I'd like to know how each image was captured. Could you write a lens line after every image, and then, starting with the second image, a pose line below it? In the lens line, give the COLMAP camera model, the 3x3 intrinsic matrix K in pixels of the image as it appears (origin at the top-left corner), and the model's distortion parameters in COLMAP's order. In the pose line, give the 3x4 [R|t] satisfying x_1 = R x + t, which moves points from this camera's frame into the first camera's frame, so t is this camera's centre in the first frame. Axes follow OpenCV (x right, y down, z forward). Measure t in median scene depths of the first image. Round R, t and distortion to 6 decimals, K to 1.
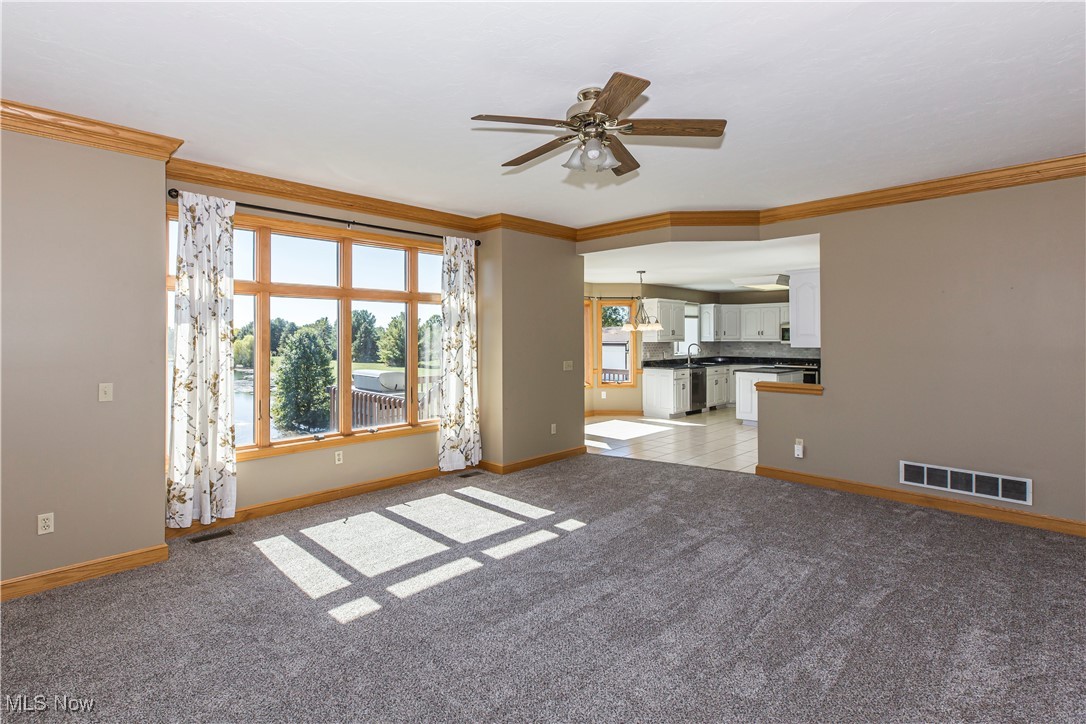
lens RADIAL K [[505.3, 0, 516.2], [0, 505.3, 340.7], [0, 0, 1]] dist [0.000021, -0.000010]
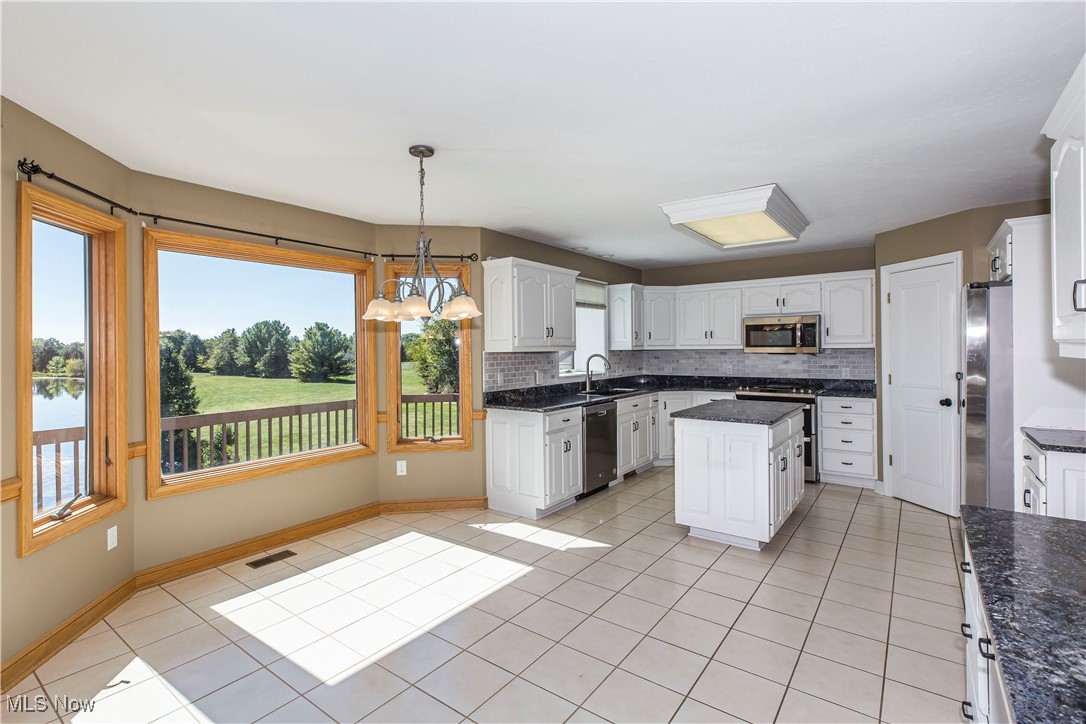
lens RADIAL K [[505.3, 0, 543.5], [0, 505.3, 354.1], [0, 0, 1]] dist [0.000021, -0.000010]
pose [[0.983401, -0.010724, 0.181130, 0.196674], [0.009933, 0.999937, 0.005269, 0.002327], [-0.181175, -0.003382, 0.983445, 0.474507]]
